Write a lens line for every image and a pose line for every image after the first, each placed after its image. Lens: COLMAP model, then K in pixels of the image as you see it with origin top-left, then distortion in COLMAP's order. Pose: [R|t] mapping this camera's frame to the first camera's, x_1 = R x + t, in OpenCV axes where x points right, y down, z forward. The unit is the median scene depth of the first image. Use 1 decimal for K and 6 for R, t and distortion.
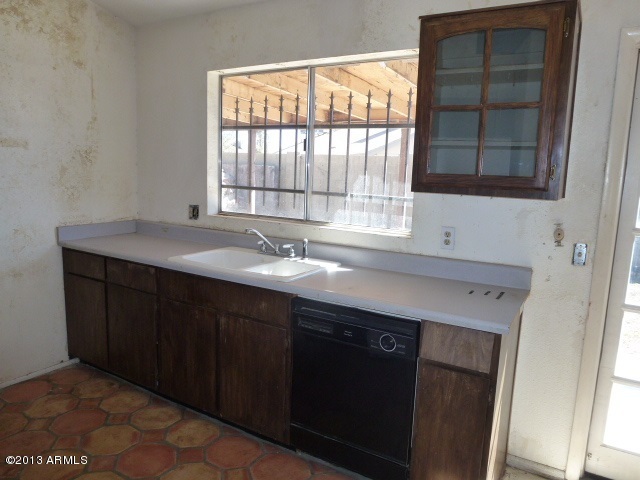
lens RADIAL K [[458.4, 0, 320.0], [0, 458.4, 240.0], [0, 0, 1]] dist [-0.059034, 0.018918]
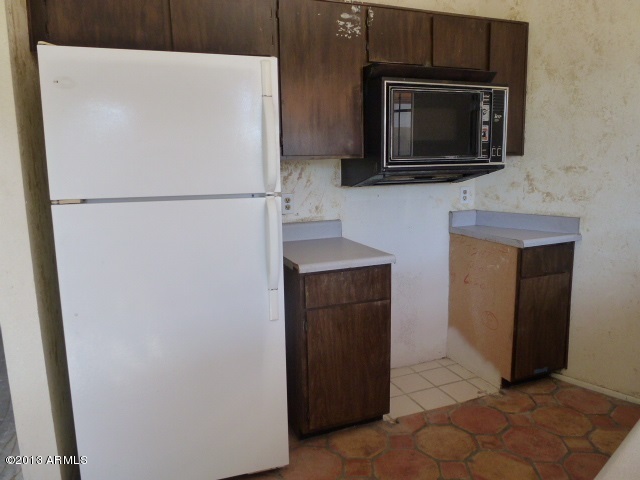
lens RADIAL K [[458.4, 0, 320.0], [0, 458.4, 240.0], [0, 0, 1]] dist [-0.059034, 0.018918]
pose [[-0.307466, 0.129053, -0.942767, 0.238843], [-0.127774, 0.976189, 0.175299, -0.048160], [0.942941, 0.174359, -0.283655, 0.599364]]
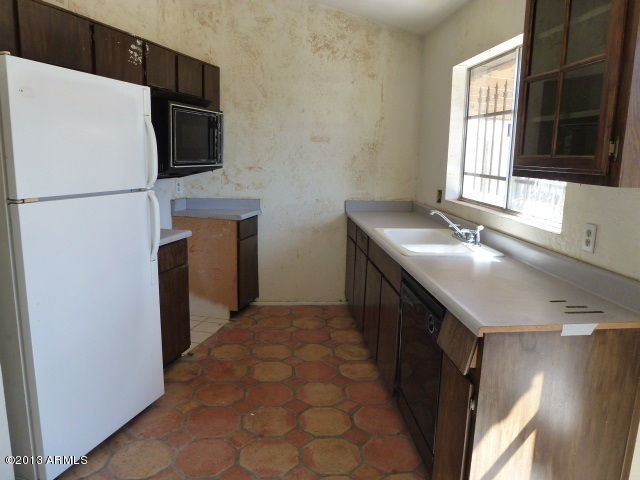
lens RADIAL K [[458.4, 0, 320.0], [0, 458.4, 240.0], [0, 0, 1]] dist [-0.059034, 0.018918]
pose [[0.587697, 0.129180, -0.798702, 0.507835], [-0.122909, 0.989969, 0.069677, 0.002232], [0.799691, 0.057218, 0.597680, 0.128570]]
